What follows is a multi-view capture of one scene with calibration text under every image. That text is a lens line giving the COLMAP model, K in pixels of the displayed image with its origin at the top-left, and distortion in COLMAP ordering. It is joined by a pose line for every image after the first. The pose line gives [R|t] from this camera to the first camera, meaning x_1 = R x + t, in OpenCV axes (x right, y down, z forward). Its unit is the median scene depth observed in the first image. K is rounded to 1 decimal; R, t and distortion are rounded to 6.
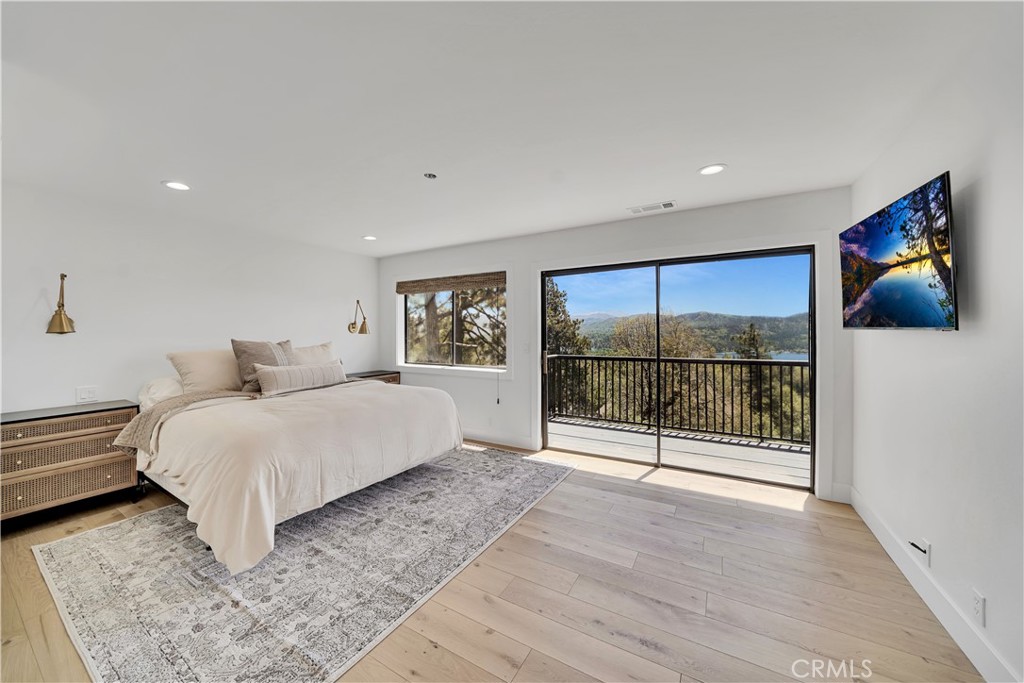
lens RADIAL K [[362.9, 0, 496.7], [0, 362.9, 340.4], [0, 0, 1]] dist [-0.019632, 0.000735]
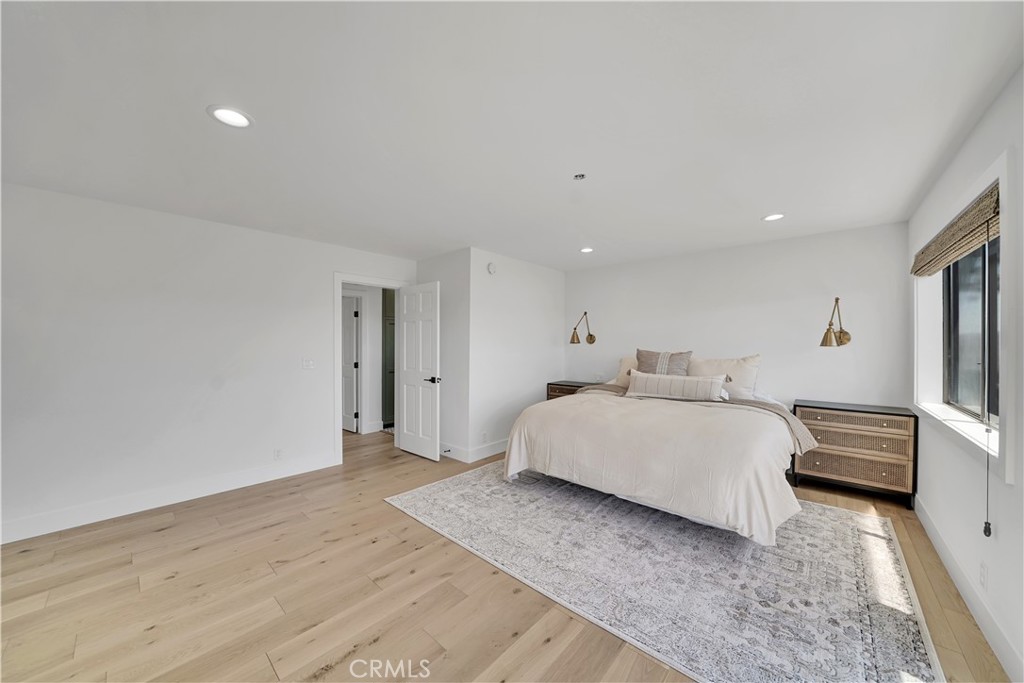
lens RADIAL K [[362.9, 0, 524.3], [0, 362.9, 342.8], [0, 0, 1]] dist [-0.019632, 0.000735]
pose [[-0.147483, 0.010520, -0.989009, 0.667343], [-0.019225, 0.999724, 0.013501, -0.038589], [0.988878, 0.021005, -0.147240, 0.857413]]
